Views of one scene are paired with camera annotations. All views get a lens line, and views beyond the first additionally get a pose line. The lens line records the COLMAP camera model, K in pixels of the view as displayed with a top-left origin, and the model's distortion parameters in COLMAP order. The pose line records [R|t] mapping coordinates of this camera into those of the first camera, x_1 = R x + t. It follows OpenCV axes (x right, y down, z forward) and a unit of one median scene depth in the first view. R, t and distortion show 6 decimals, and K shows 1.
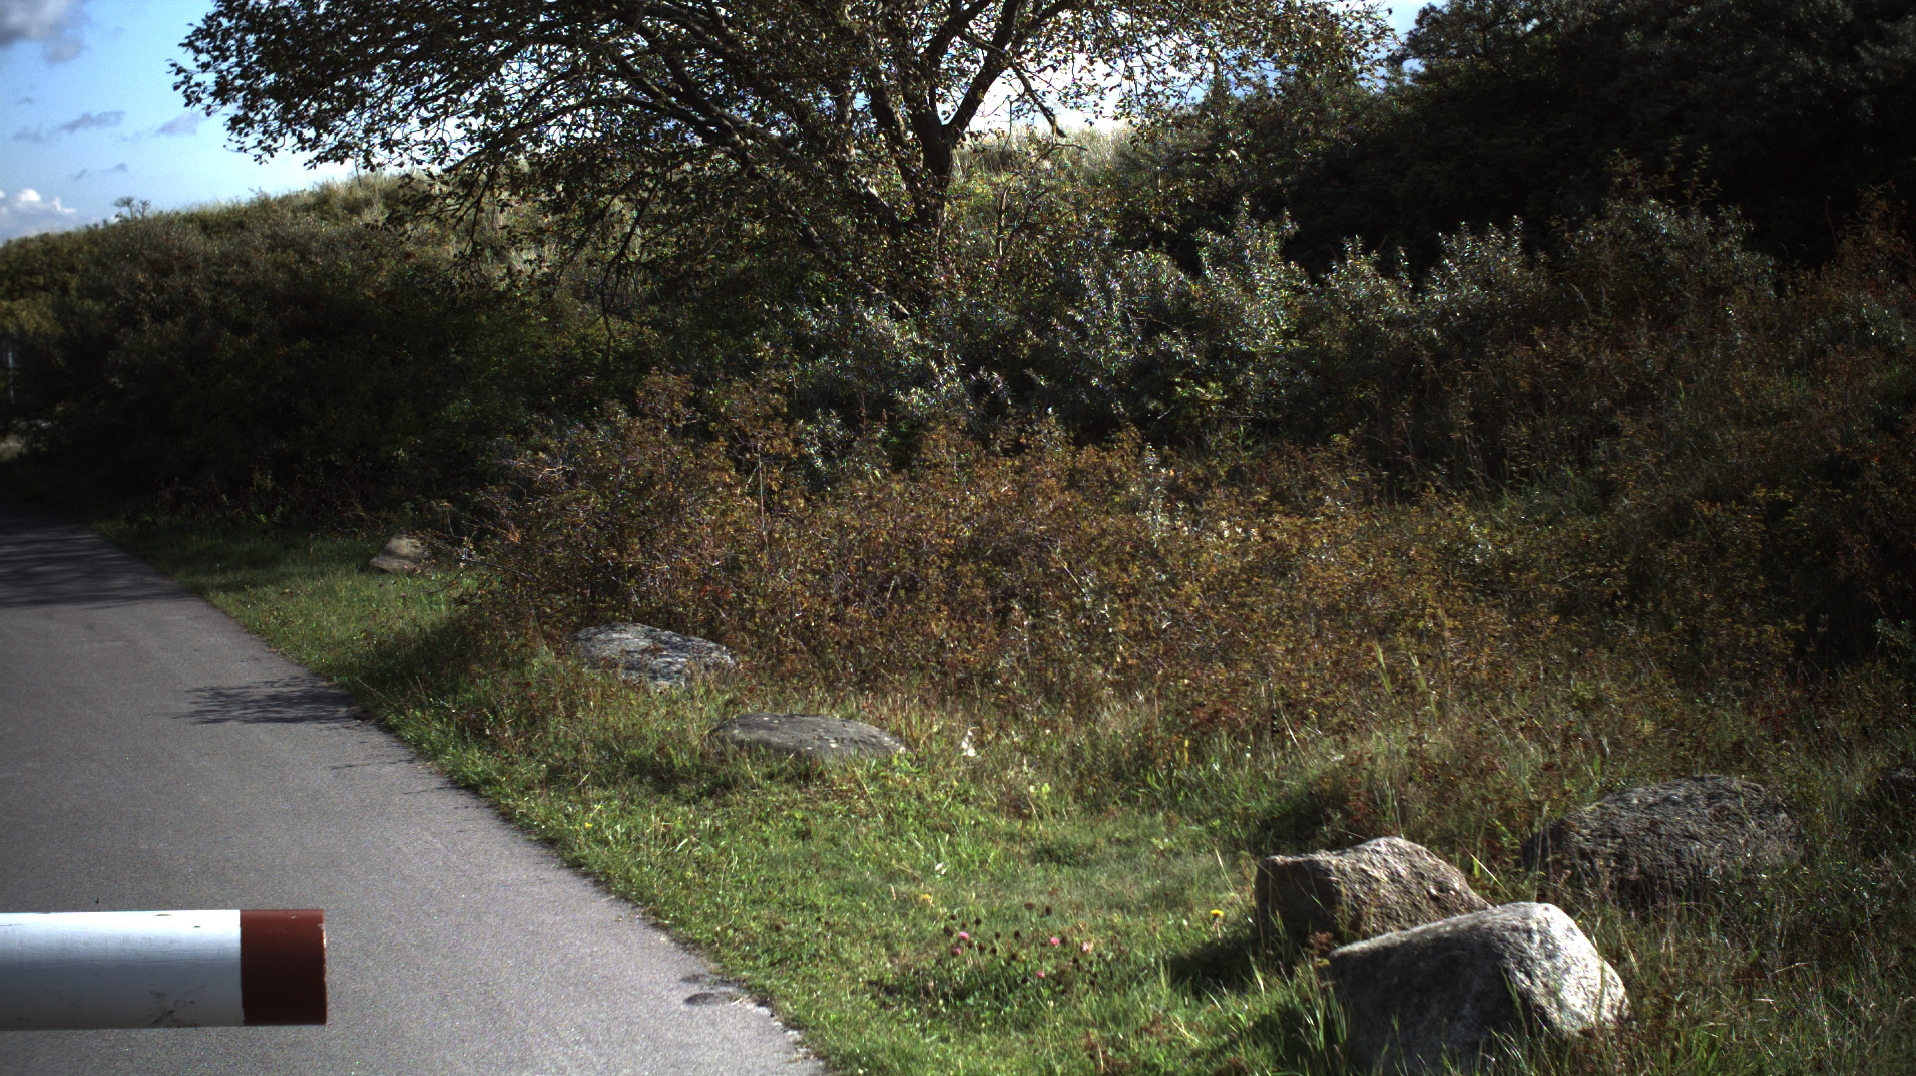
lens RADIAL K [[3747.7, 0, 958.0], [0, 3747.7, 538.0], [0, 0, 1]] dist [-0.298273, 0.416814]
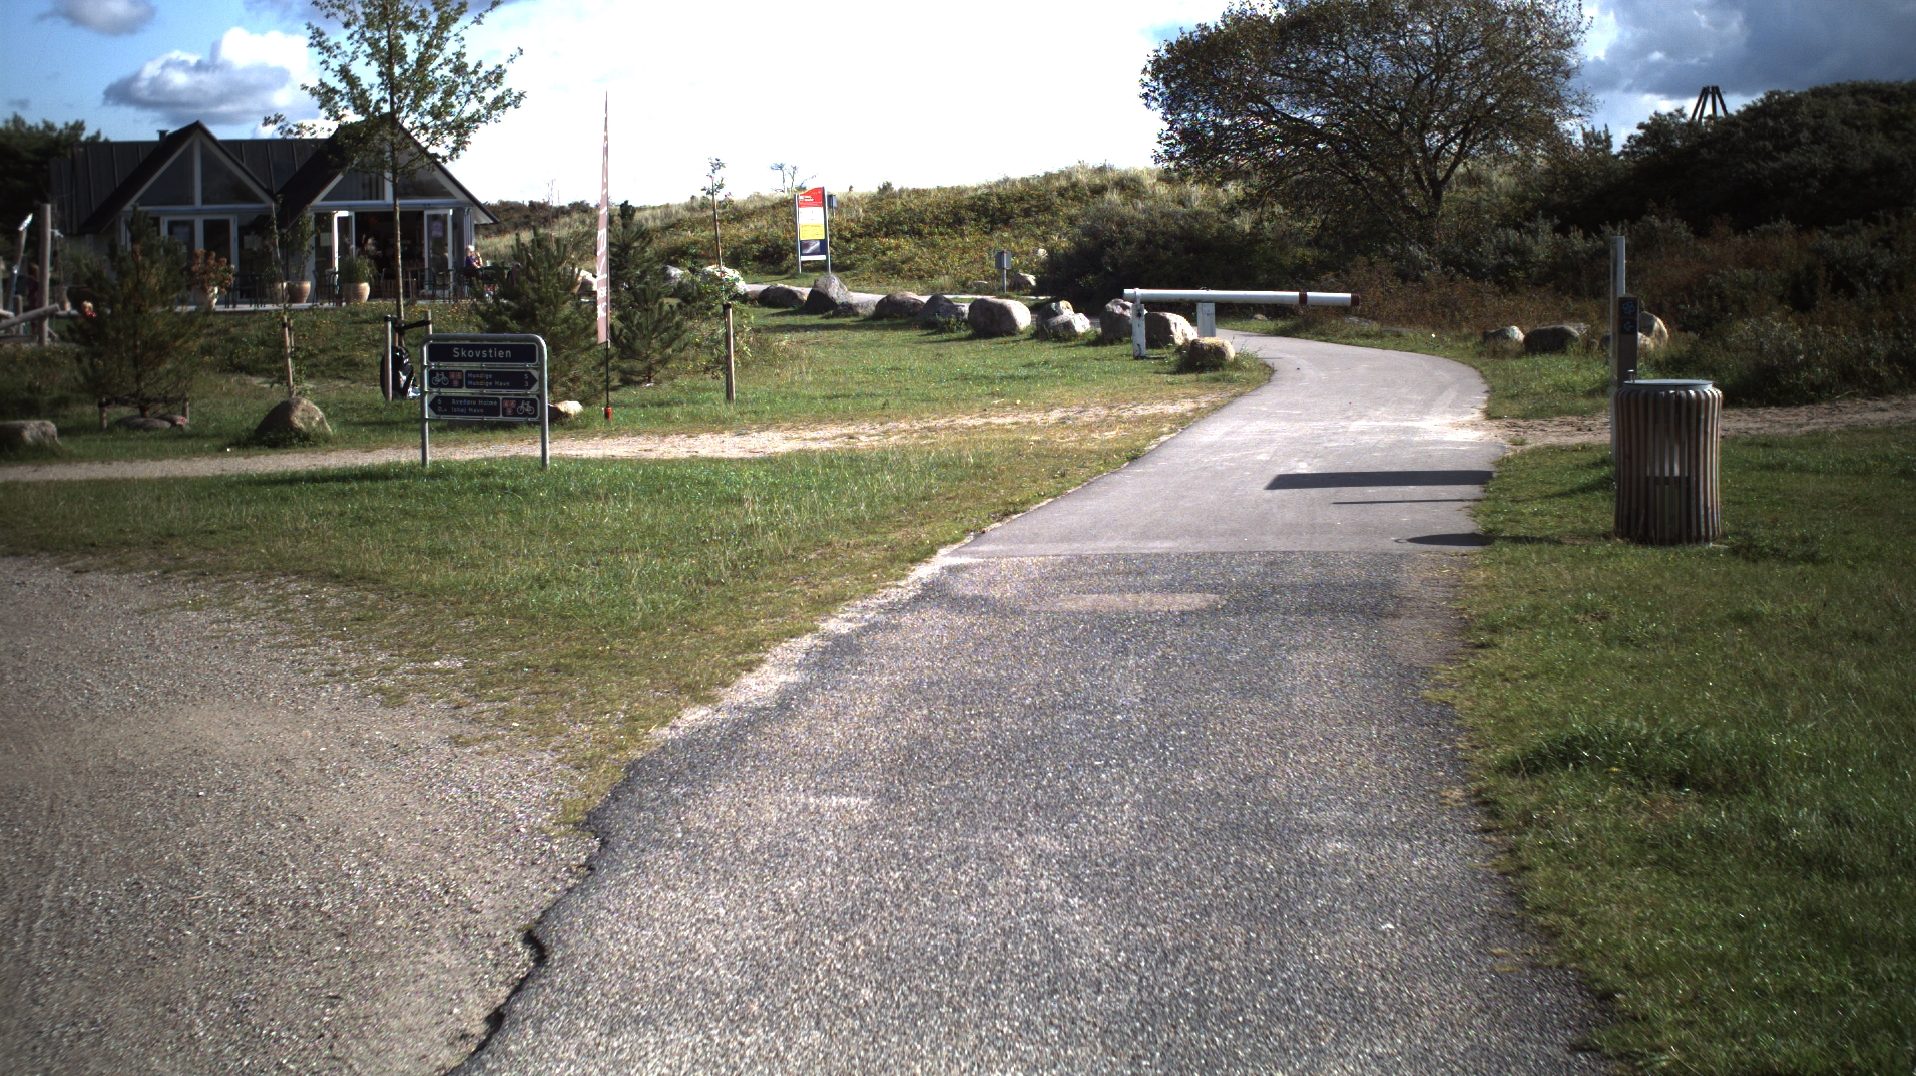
lens RADIAL K [[3747.7, 0, 958.0], [0, 3747.7, 538.0], [0, 0, 1]] dist [-0.298273, 0.416814]
pose [[0.990051, 0.031891, -0.137044, 0.032670], [-0.030690, 0.999470, 0.010869, 0.150574], [0.137318, -0.006555, 0.990505, -1.989048]]
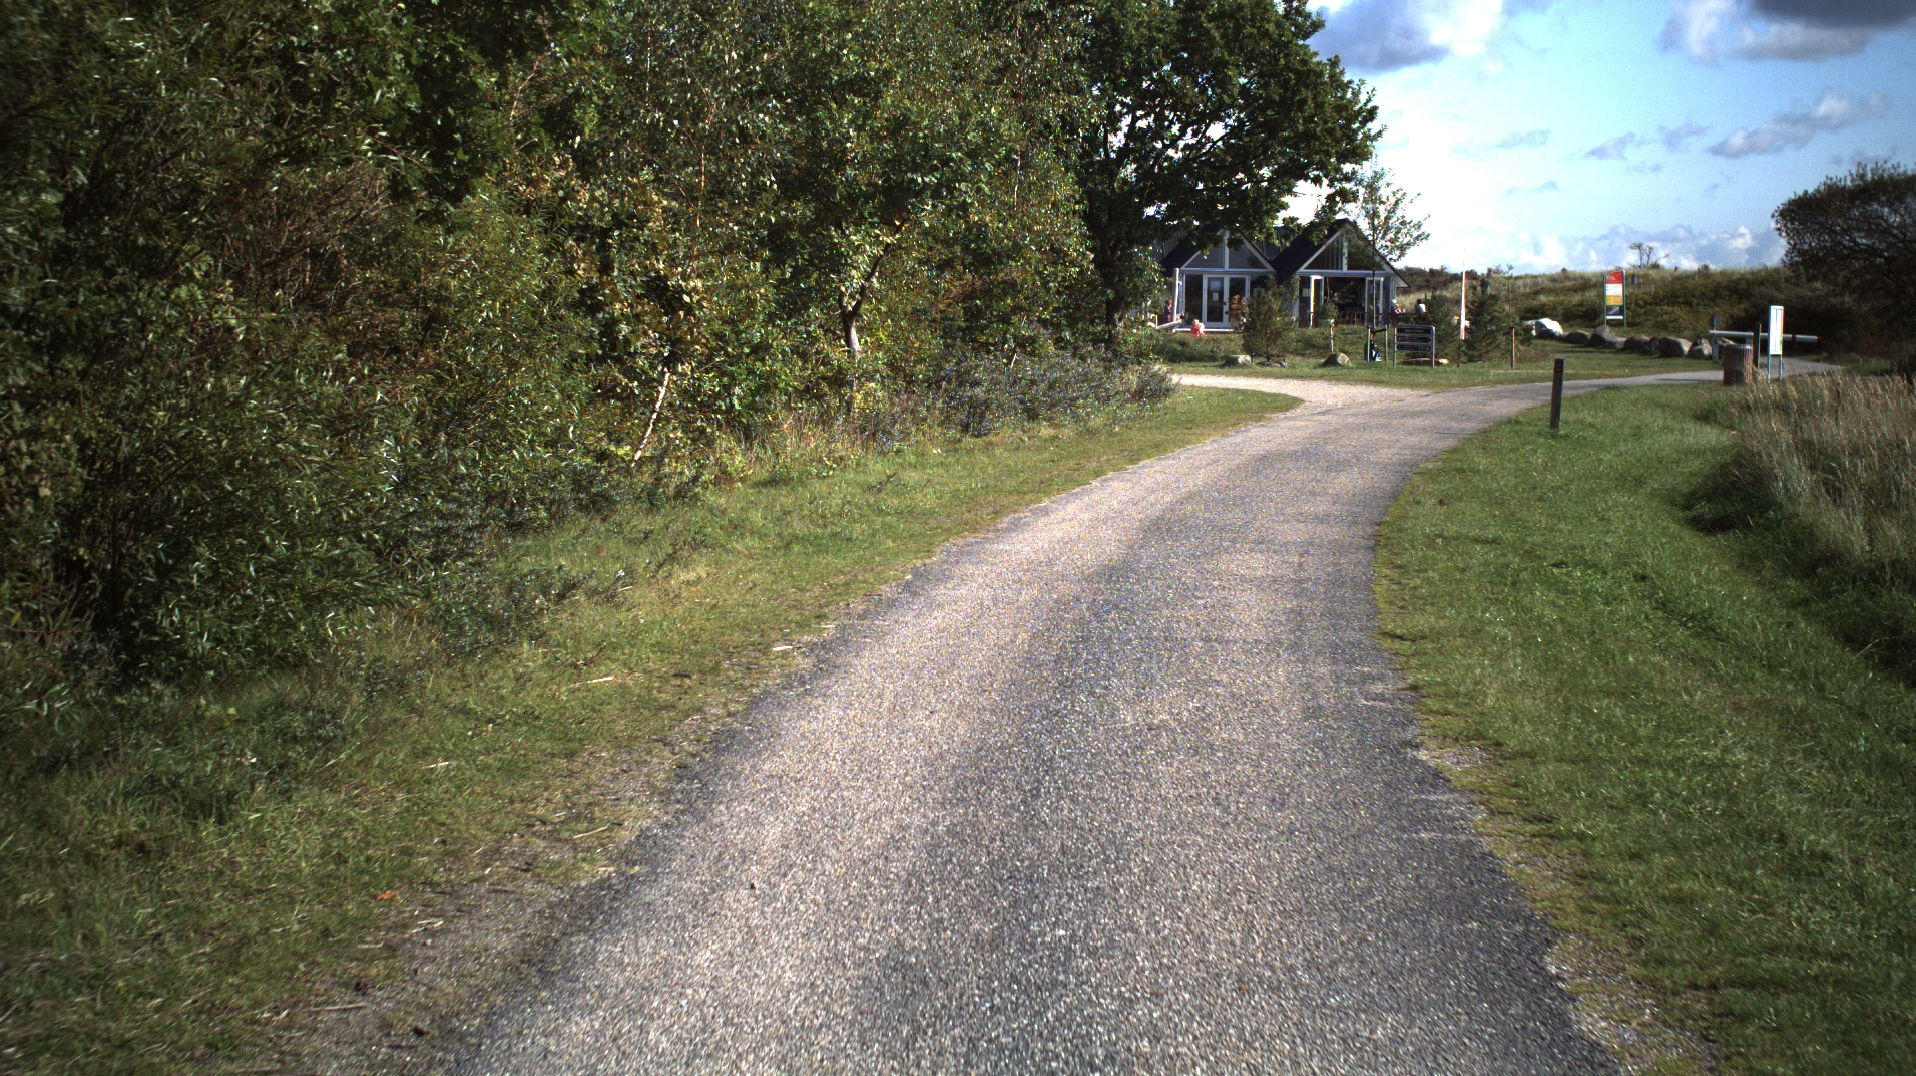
lens RADIAL K [[3747.7, 0, 958.0], [0, 3747.7, 538.0], [0, 0, 1]] dist [-0.298273, 0.416814]
pose [[0.927747, 0.072949, -0.366011, 0.654373], [-0.075487, 0.997119, 0.007396, 0.317091], [0.365496, 0.020768, 0.930581, -4.387746]]
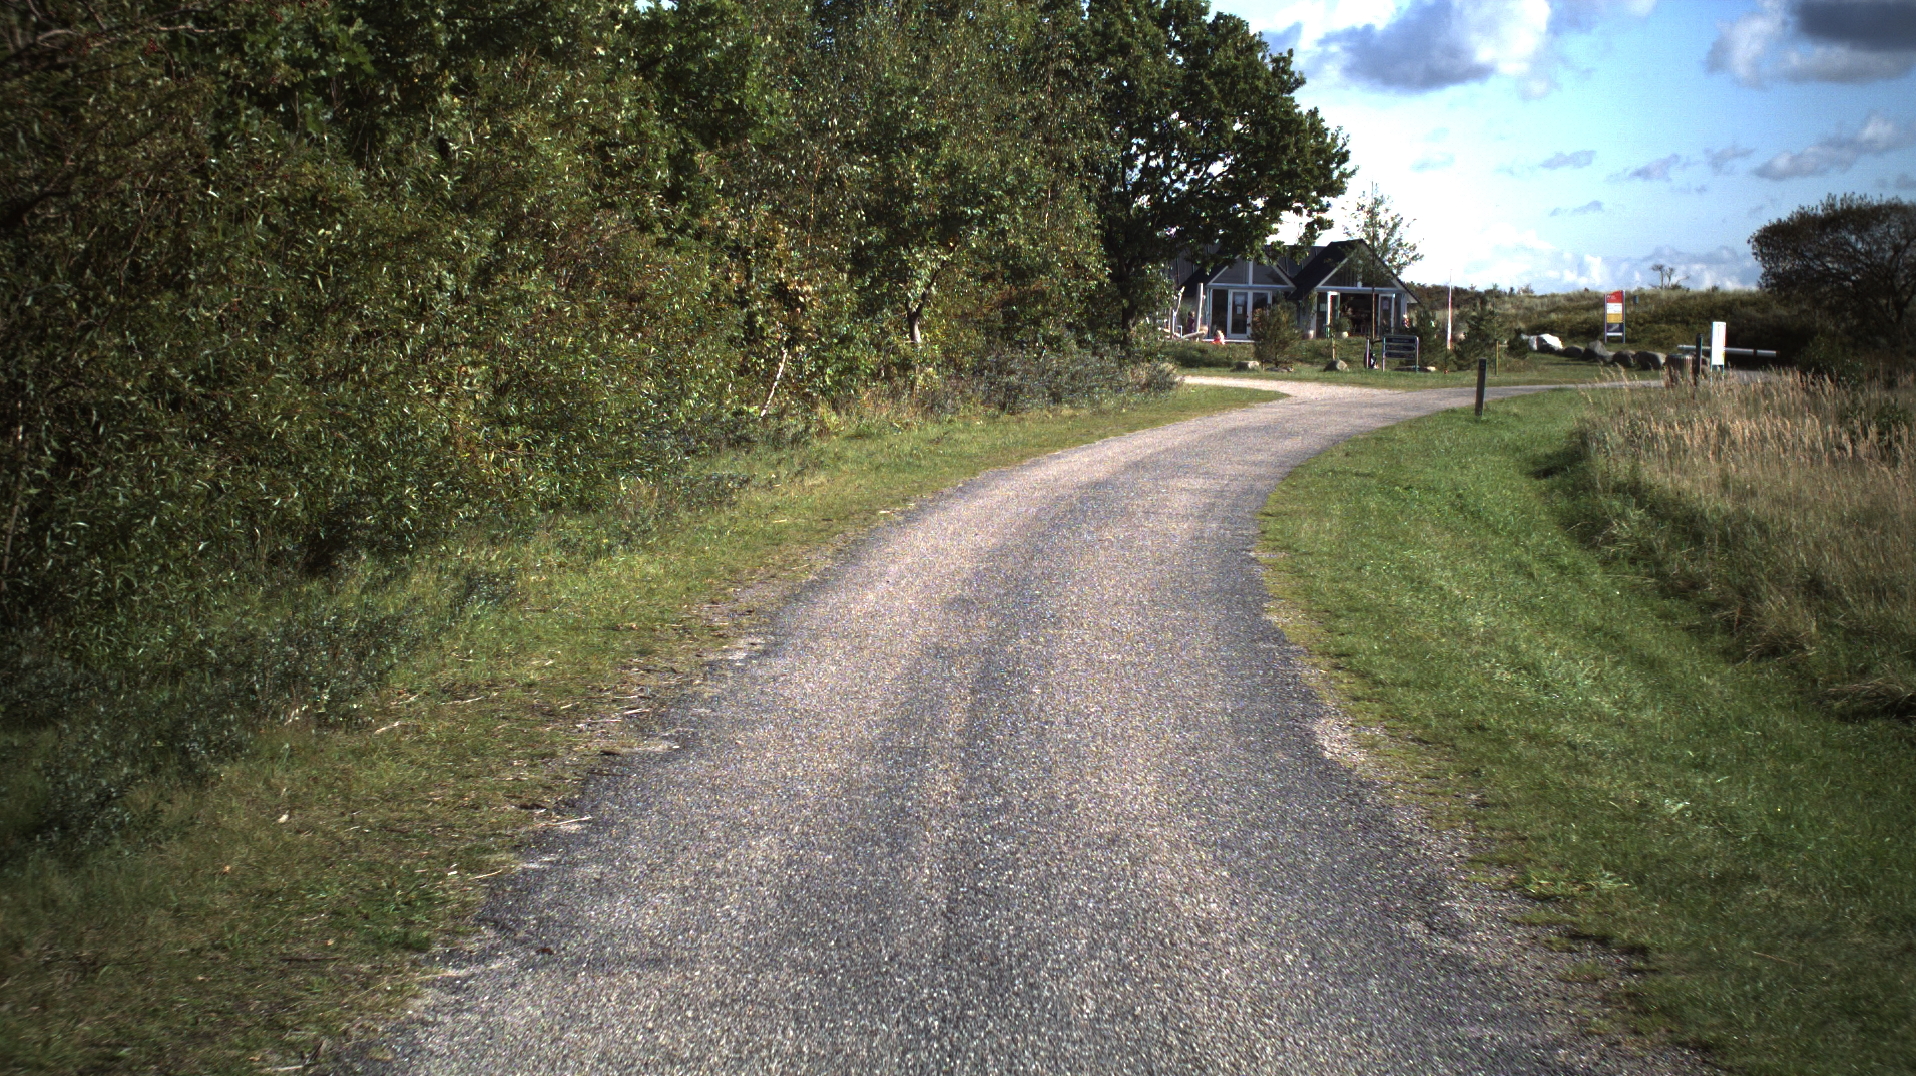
lens RADIAL K [[3747.7, 0, 958.0], [0, 3747.7, 538.0], [0, 0, 1]] dist [-0.298273, 0.416814]
pose [[0.922722, 0.083471, -0.376319, 0.840946], [-0.088101, 0.996099, 0.004922, 0.349498], [0.375262, 0.028612, 0.926477, -4.848121]]
